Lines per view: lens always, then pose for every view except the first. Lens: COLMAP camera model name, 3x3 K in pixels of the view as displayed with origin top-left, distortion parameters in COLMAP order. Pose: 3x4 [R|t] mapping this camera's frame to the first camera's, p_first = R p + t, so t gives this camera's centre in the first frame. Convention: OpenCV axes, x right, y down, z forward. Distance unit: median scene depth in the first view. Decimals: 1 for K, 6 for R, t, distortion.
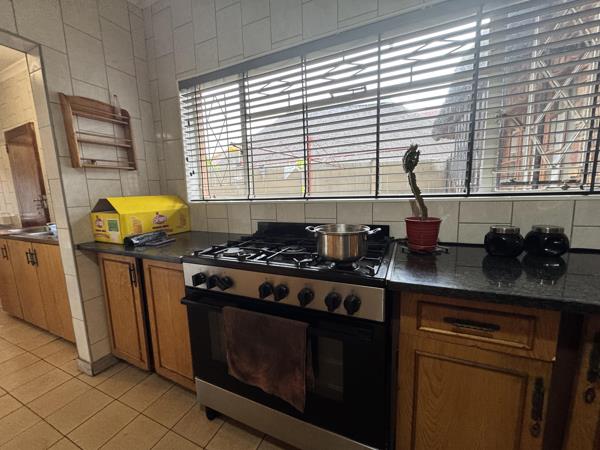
lens RADIAL K [[241.6, 0, 300.0], [0, 241.6, 225.0], [0, 0, 1]] dist [0.000112, 0.000316]
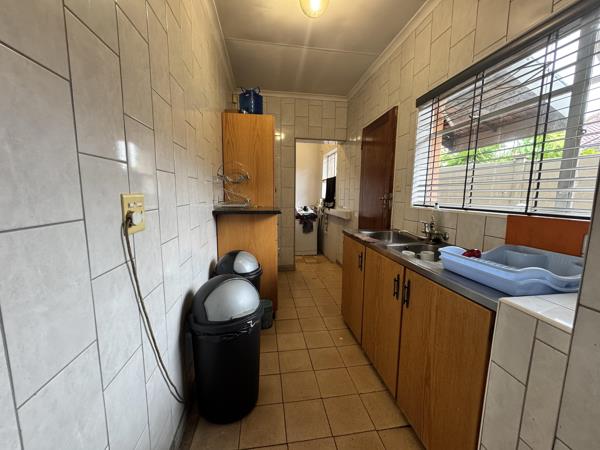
lens RADIAL K [[241.6, 0, 300.0], [0, 241.6, 225.0], [0, 0, 1]] dist [0.000112, 0.000316]
pose [[0.548504, 0.145970, -0.823308, -0.811438], [-0.148116, 0.986034, 0.076144, -0.043899], [0.822925, 0.080180, 0.562464, 0.421964]]
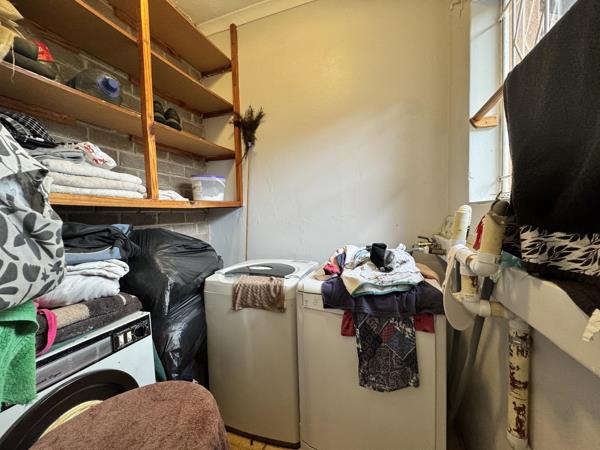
lens RADIAL K [[241.6, 0, 300.0], [0, 241.6, 225.0], [0, 0, 1]] dist [0.000112, 0.000316]
pose [[0.088828, 0.071652, -0.993466, -2.587275], [-0.121024, 0.990796, 0.060639, -0.118597], [0.988667, 0.114847, 0.096682, 1.810251]]
